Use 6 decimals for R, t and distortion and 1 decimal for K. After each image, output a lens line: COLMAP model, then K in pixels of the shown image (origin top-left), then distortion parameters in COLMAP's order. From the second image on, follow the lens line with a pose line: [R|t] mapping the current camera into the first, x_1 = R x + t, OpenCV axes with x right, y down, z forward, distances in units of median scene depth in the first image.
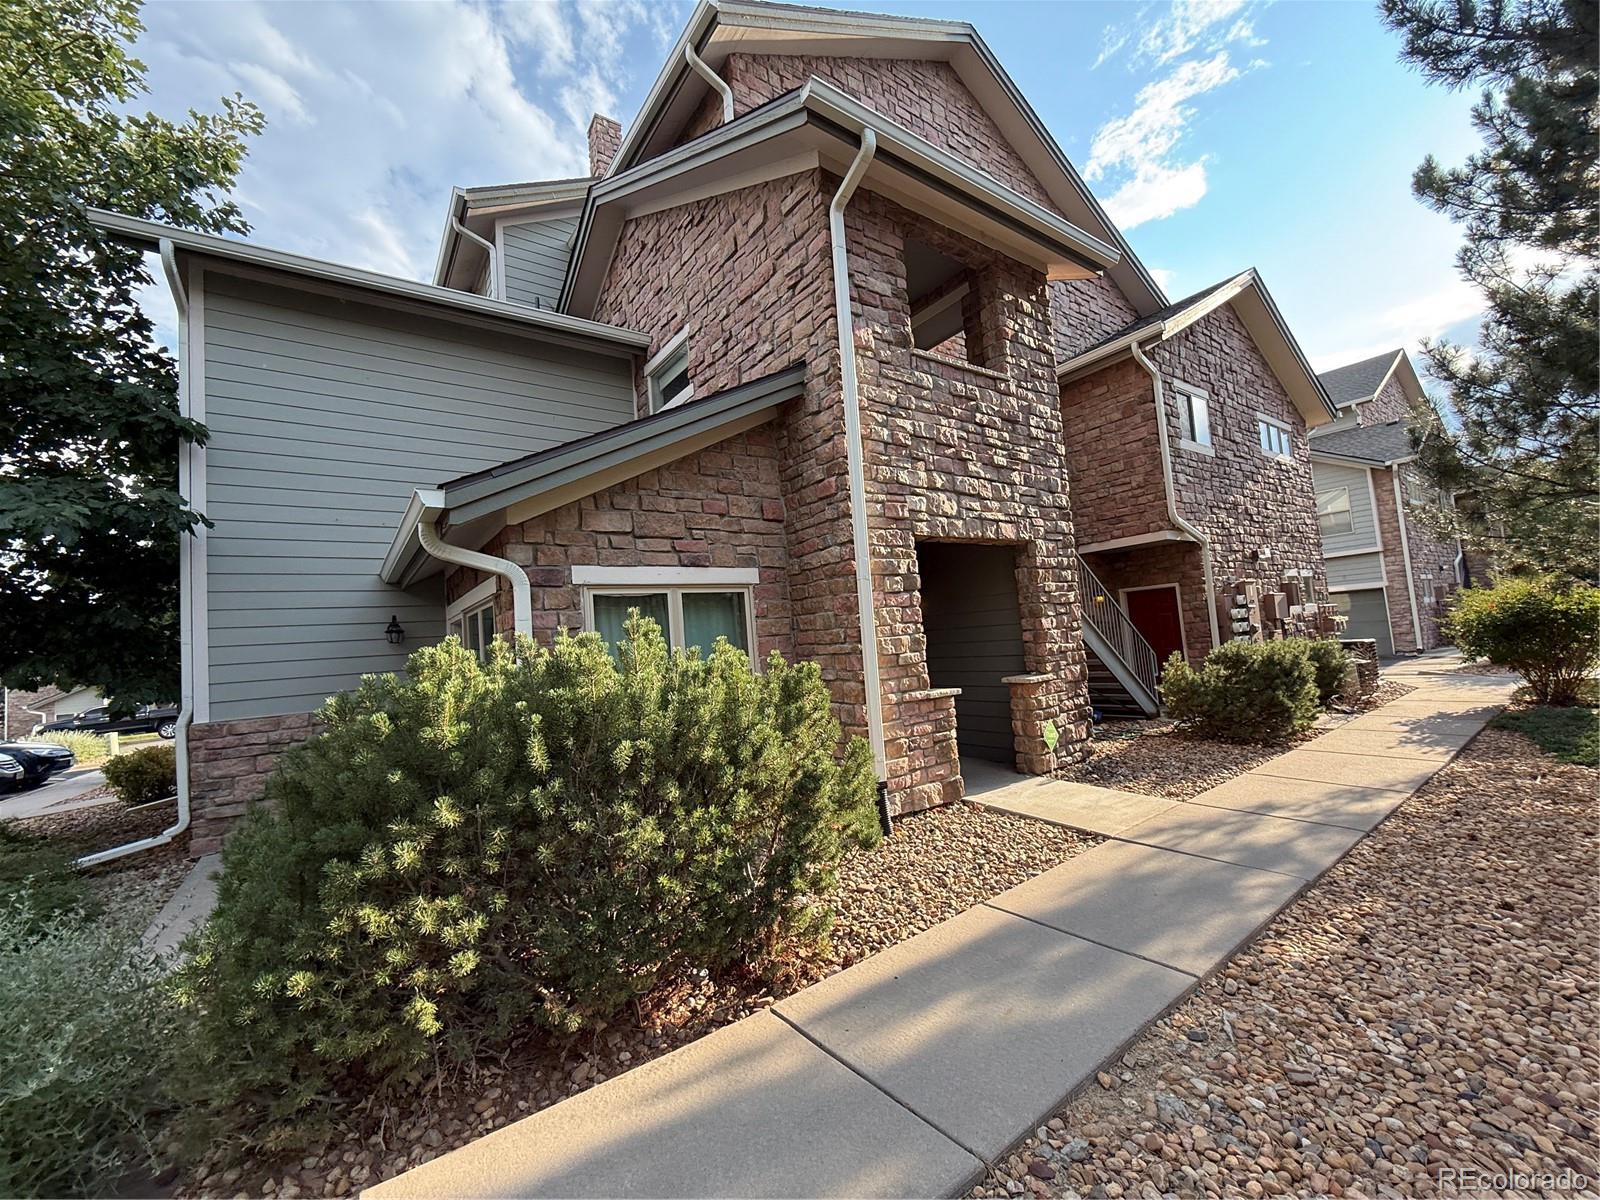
lens RADIAL K [[638.8, 0, 802.6], [0, 638.8, 600.6], [0, 0, 1]] dist [0.000250, -0.000228]
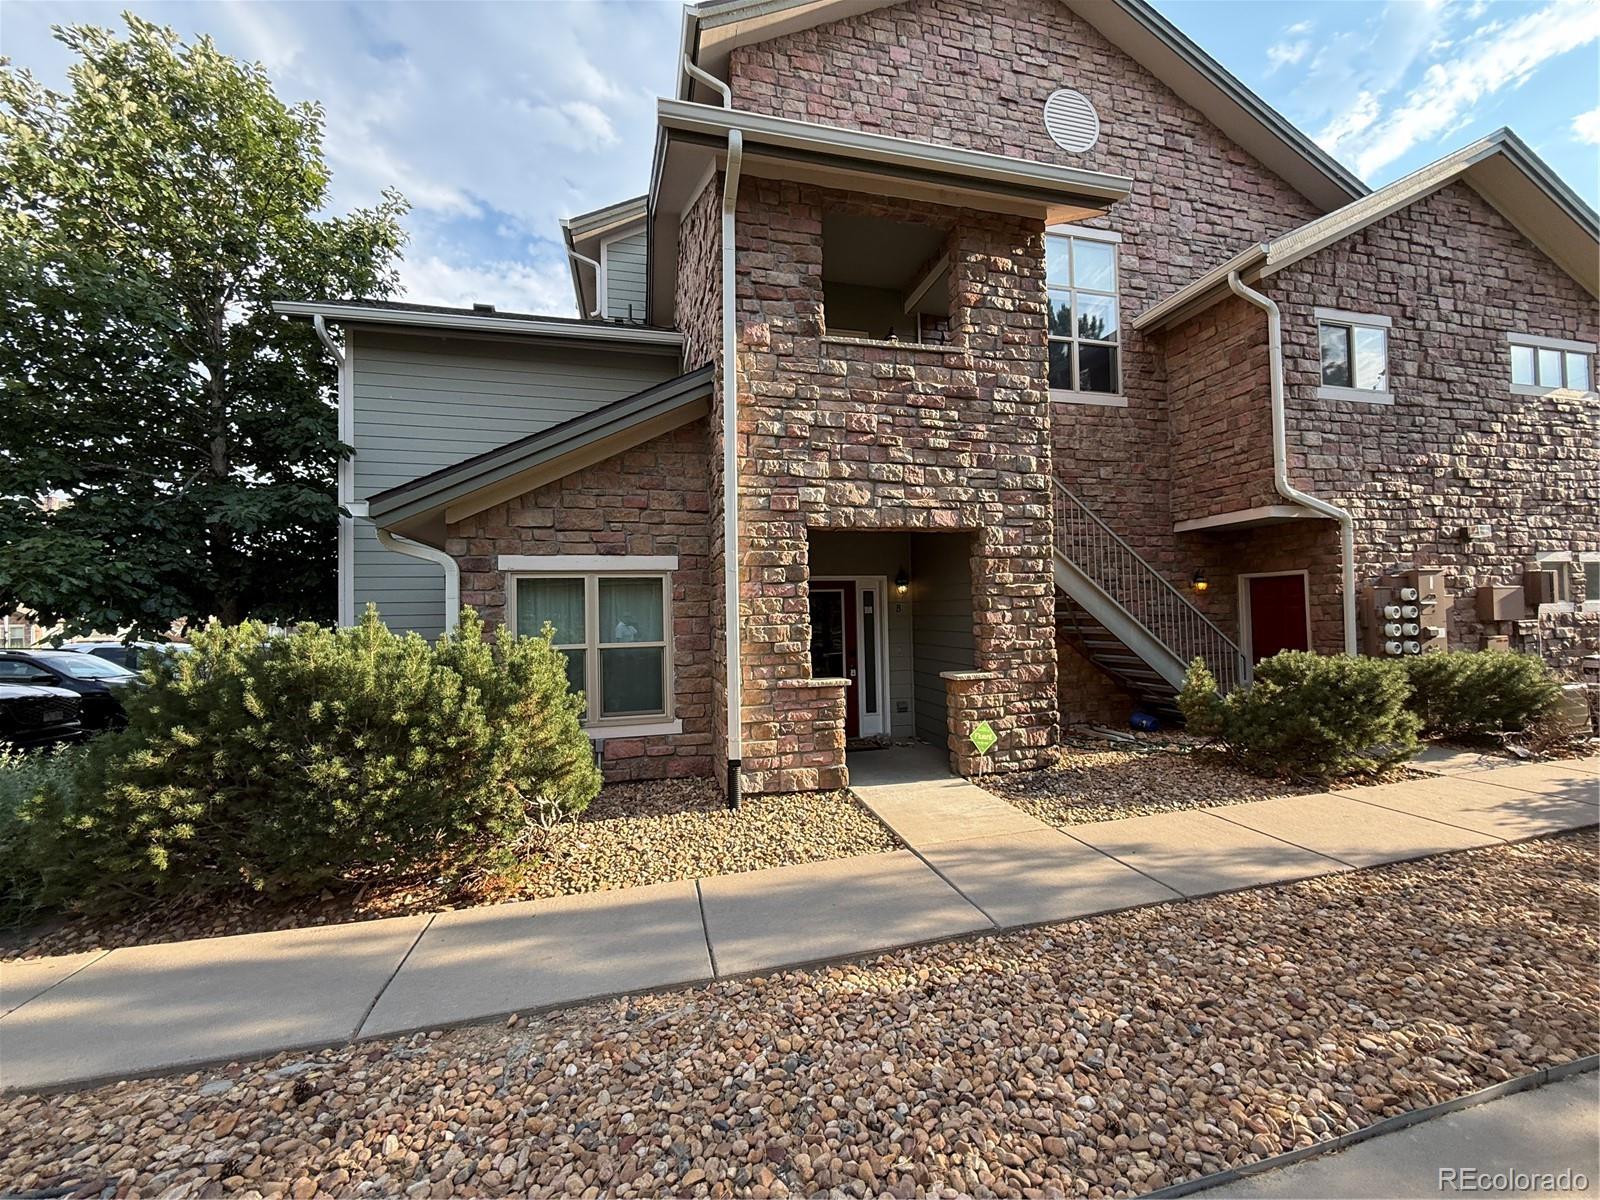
lens RADIAL K [[638.8, 0, 802.6], [0, 638.8, 600.6], [0, 0, 1]] dist [0.000250, -0.000228]
pose [[0.929893, 0.044496, -0.365129, 0.520816], [-0.022093, 0.997621, 0.065308, -0.048917], [0.367166, -0.052663, 0.928663, 0.046358]]
